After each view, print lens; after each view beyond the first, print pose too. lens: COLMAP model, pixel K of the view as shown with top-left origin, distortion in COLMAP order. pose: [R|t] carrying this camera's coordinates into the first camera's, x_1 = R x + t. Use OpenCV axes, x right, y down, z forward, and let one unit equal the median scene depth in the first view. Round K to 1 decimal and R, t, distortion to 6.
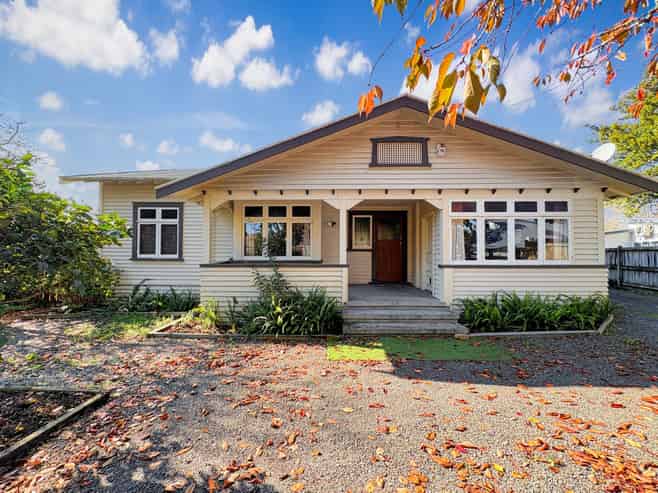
lens RADIAL K [[264.3, 0, 329.0], [0, 264.3, 246.5], [0, 0, 1]] dist [0.000934, 0.000079]
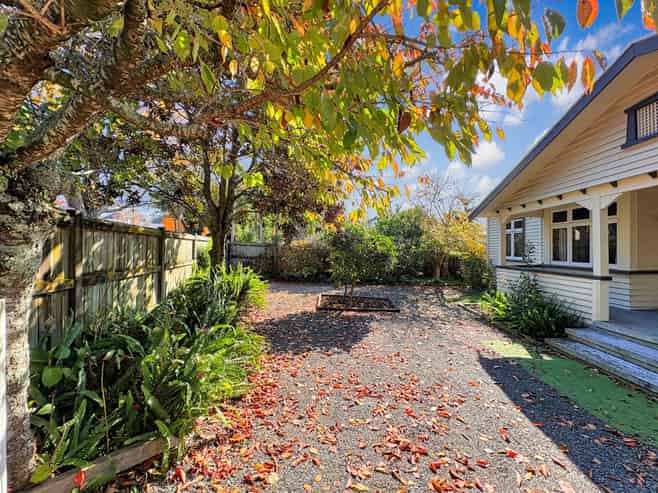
lens RADIAL K [[264.3, 0, 329.0], [0, 264.3, 246.5], [0, 0, 1]] dist [0.000934, 0.000079]
pose [[-0.012010, -0.009870, -0.999879, 0.903551], [0.021925, 0.999708, -0.010131, -0.036277], [0.999687, -0.022044, -0.011791, 0.171178]]
